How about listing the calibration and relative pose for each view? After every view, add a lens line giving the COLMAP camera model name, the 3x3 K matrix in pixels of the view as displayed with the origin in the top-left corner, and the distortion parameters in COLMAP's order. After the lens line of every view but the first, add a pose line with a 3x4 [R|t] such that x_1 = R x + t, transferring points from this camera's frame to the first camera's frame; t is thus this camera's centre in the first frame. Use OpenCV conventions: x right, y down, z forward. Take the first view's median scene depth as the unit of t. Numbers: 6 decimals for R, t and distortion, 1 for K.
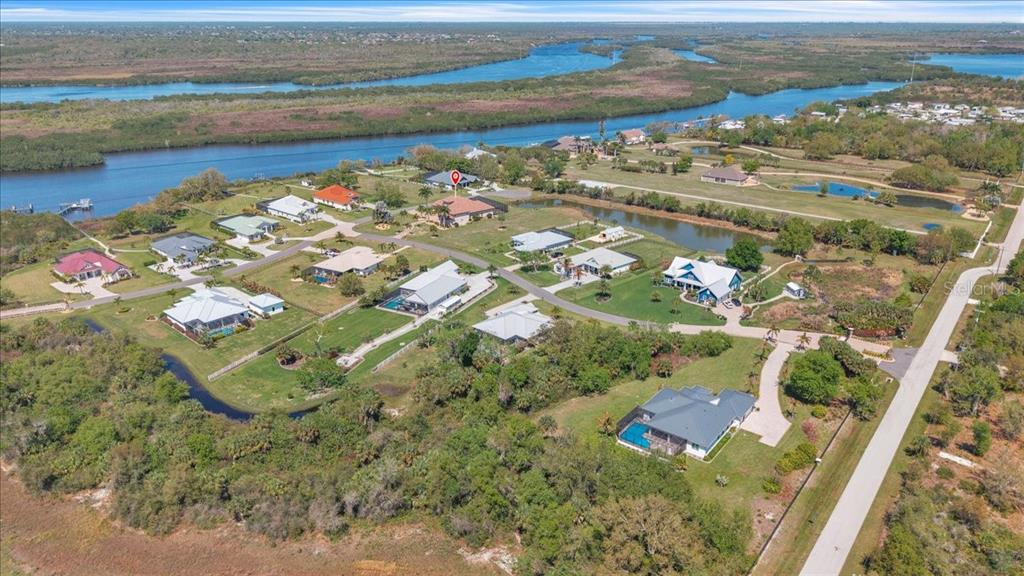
lens RADIAL K [[692.5, 0, 515.0], [0, 692.5, 289.7], [0, 0, 1]] dist [0.052691, -0.086671]
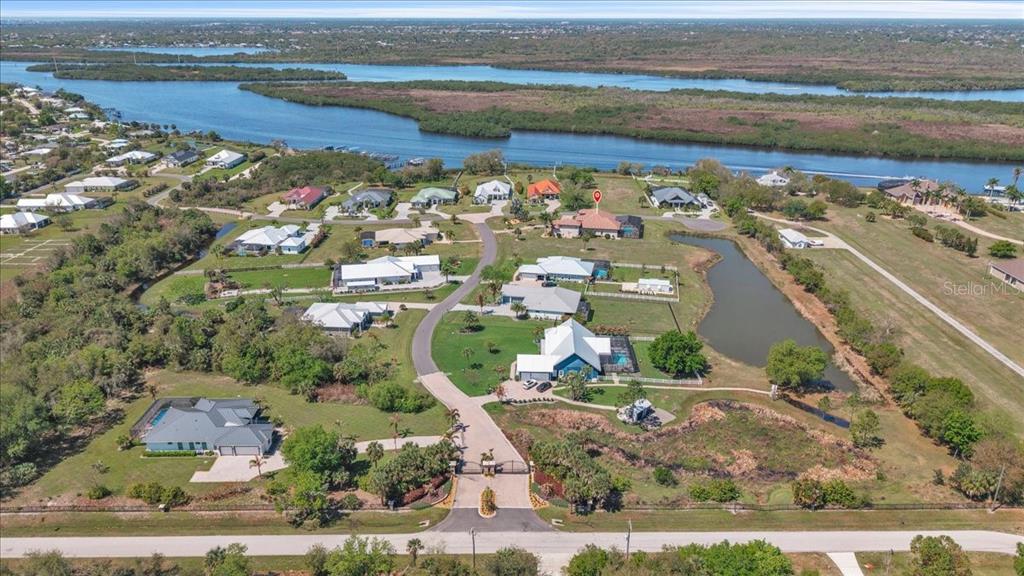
lens RADIAL K [[692.5, 0, 515.0], [0, 692.5, 289.7], [0, 0, 1]] dist [0.052691, -0.086671]
pose [[0.628763, 0.286079, -0.723060, 0.685866], [-0.283986, 0.950116, 0.128963, -0.147467], [0.723885, 0.124252, 0.678640, 0.349063]]
